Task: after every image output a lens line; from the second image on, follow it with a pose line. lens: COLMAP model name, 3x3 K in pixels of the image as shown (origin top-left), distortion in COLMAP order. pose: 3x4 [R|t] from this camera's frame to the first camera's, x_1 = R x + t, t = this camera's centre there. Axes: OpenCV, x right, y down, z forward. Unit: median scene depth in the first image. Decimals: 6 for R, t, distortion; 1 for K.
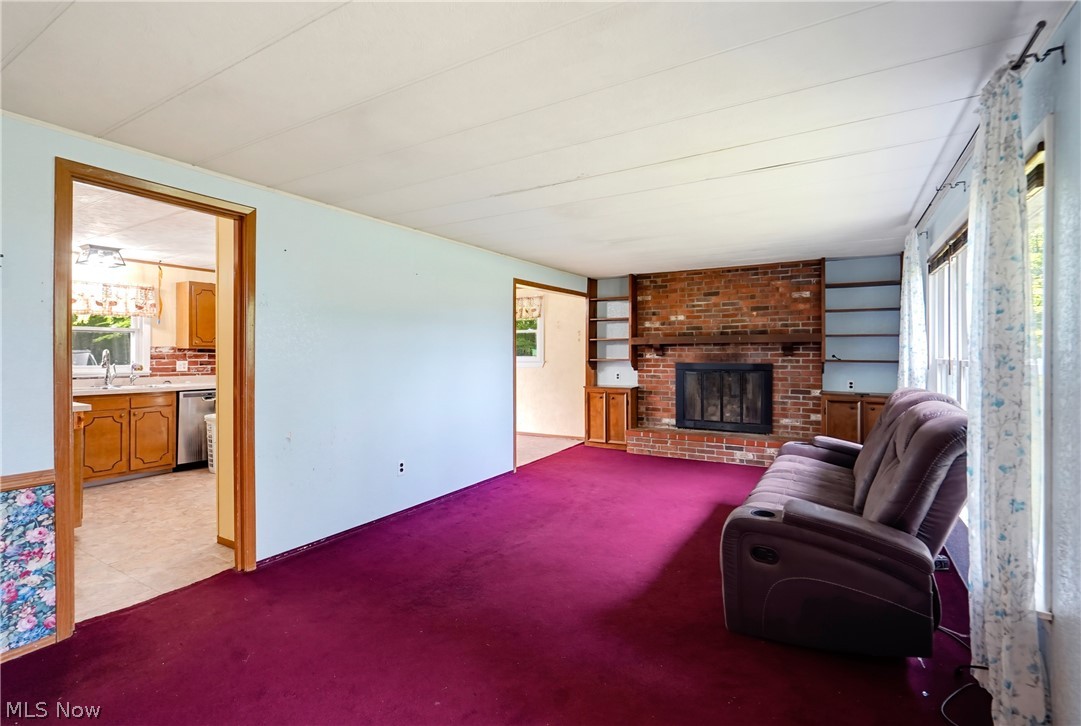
lens RADIAL K [[498.2, 0, 540.7], [0, 498.2, 355.5], [0, 0, 1]] dist [-0.003109, 0.001425]
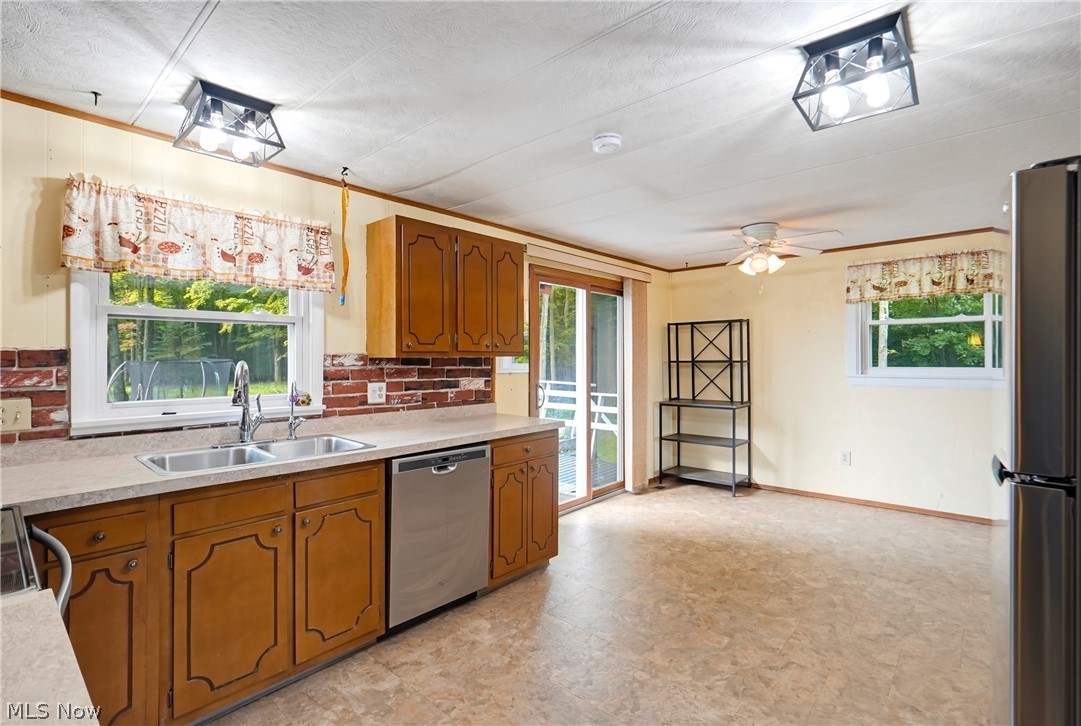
lens RADIAL K [[498.2, 0, 539.9], [0, 498.2, 359.2], [0, 0, 1]] dist [-0.003109, 0.001425]
pose [[0.982321, -0.008221, -0.187024, -0.466081], [0.006990, 0.999949, -0.007239, -0.007736], [0.187074, 0.005804, 0.982329, 0.539885]]
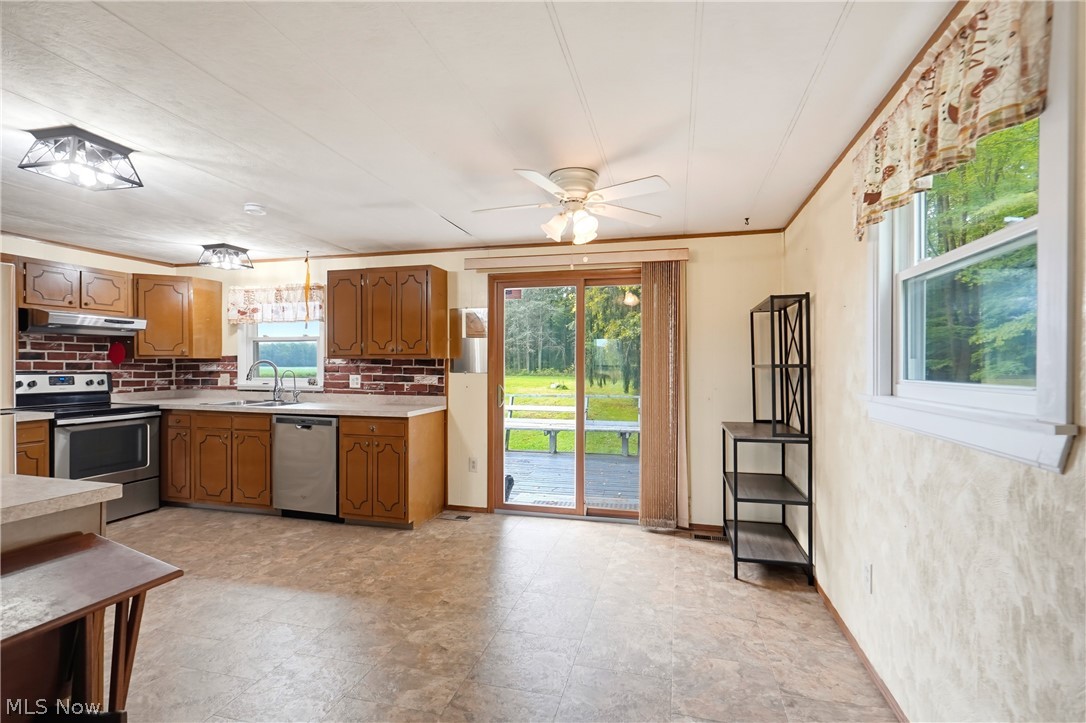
lens RADIAL K [[500.5, 0, 549.2], [0, 500.5, 368.4], [0, 0, 1]] dist [-0.003109, 0.001425]
pose [[0.290558, 0.003635, -0.956850, 0.125619], [-0.010088, 0.999949, 0.000735, -0.002861], [0.956804, 0.009439, 0.290580, 1.061083]]
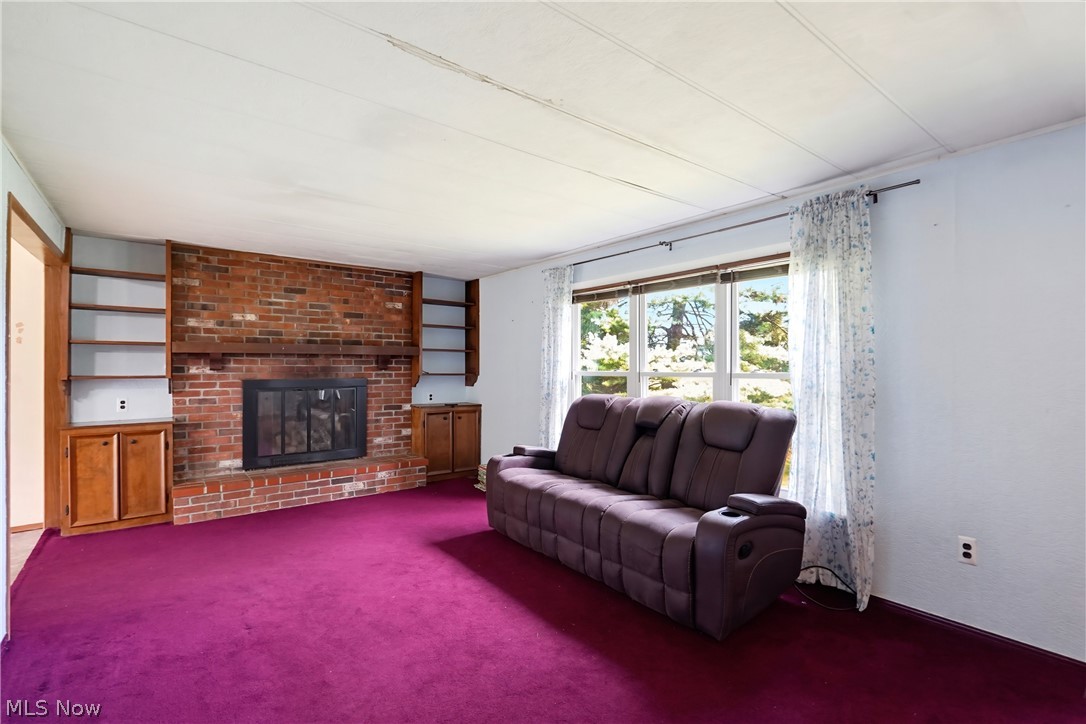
lens RADIAL K [[500.5, 0, 551.4], [0, 500.5, 371.1], [0, 0, 1]] dist [-0.003109, 0.001425]
pose [[0.361346, -0.004472, 0.932421, -0.255424], [0.003241, 0.999988, 0.003540, 0.001200], [-0.932426, 0.001743, 0.361356, 0.355990]]
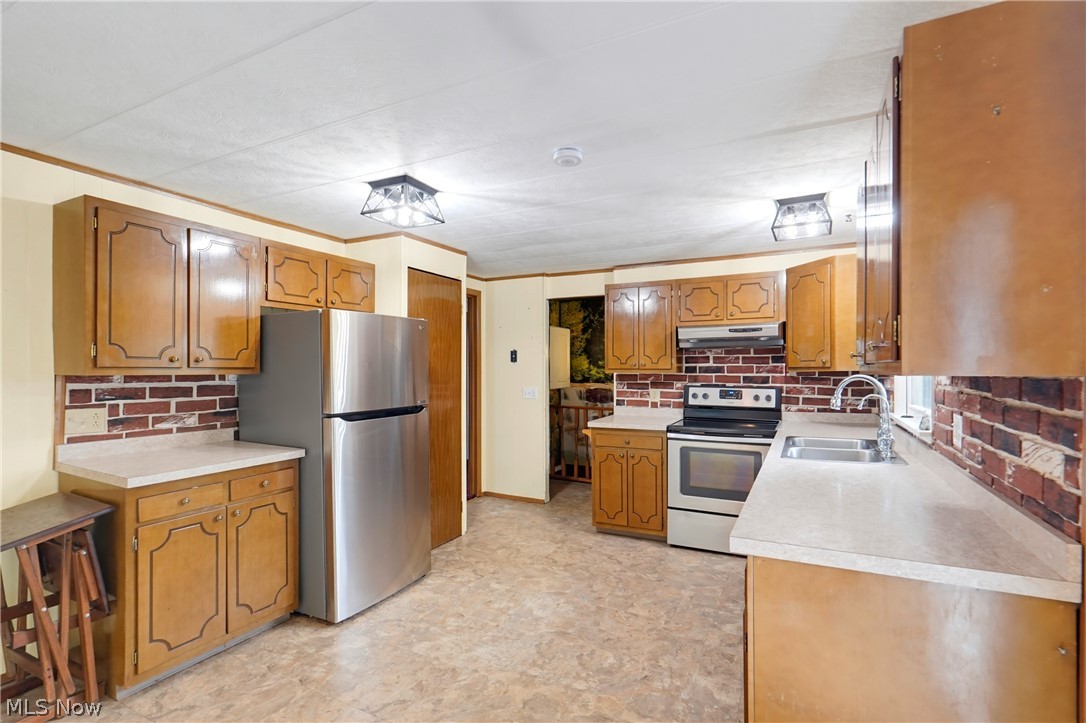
lens RADIAL K [[500.5, 0, 559.6], [0, 500.5, 374.4], [0, 0, 1]] dist [-0.003109, 0.001425]
pose [[-0.996366, -0.003819, -0.085095, -0.448254], [-0.005507, 0.999793, 0.019611, -0.018255], [0.085003, 0.020008, -0.996180, 1.281985]]
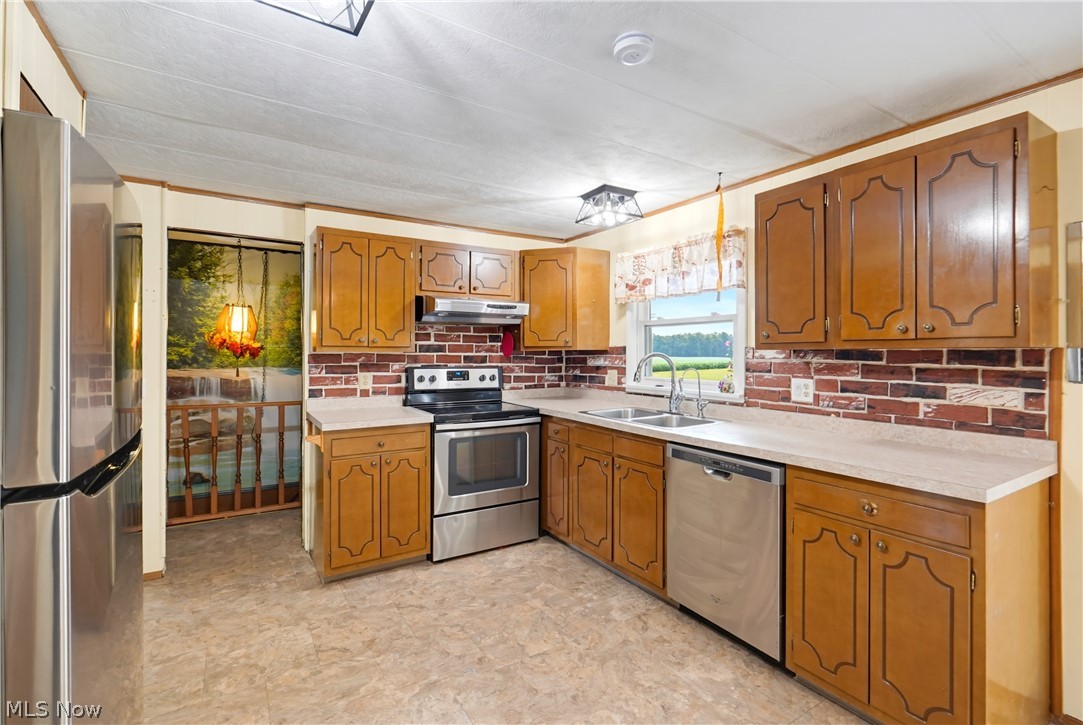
lens RADIAL K [[499.1, 0, 537.8], [0, 499.1, 349.6], [0, 0, 1]] dist [-0.003109, 0.001425]
pose [[-0.455980, -0.012782, -0.889898, -0.225027], [-0.013756, 0.999879, -0.007313, -0.007948], [0.889884, 0.008907, -0.456100, 0.990227]]
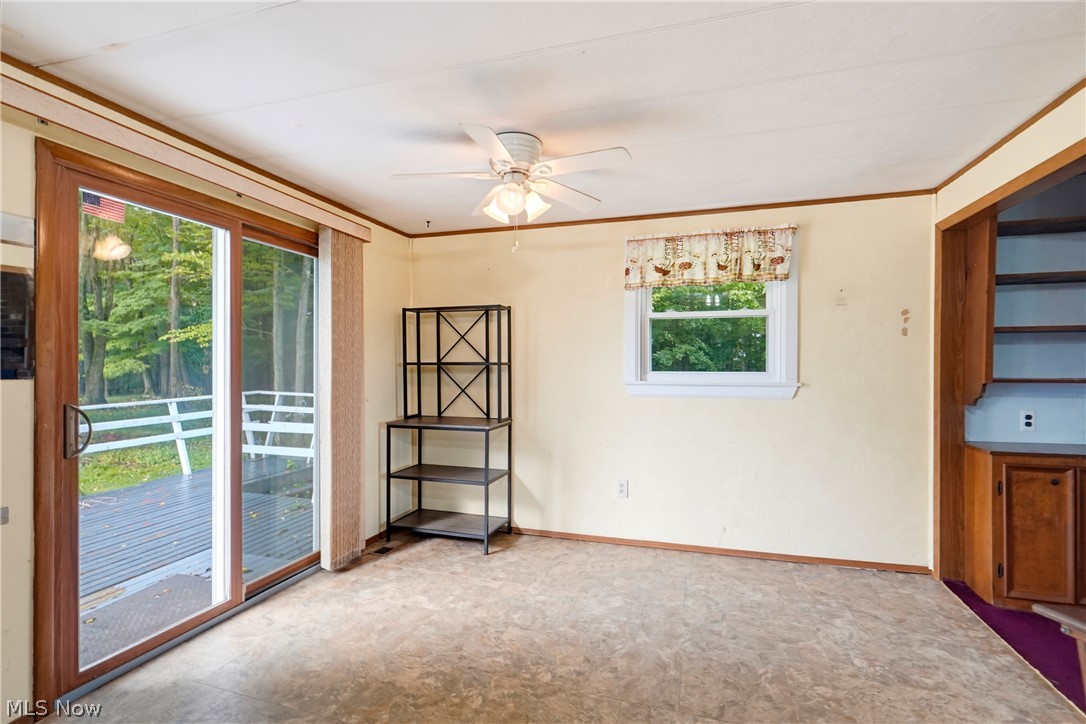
lens RADIAL K [[500.5, 0, 555.8], [0, 500.5, 367.2], [0, 0, 1]] dist [-0.003109, 0.001425]
pose [[0.967870, 0.000004, 0.251451, -0.376080], [0.001013, 0.999992, -0.003916, -0.000678], [-0.251449, 0.004045, 0.967862, 0.821615]]
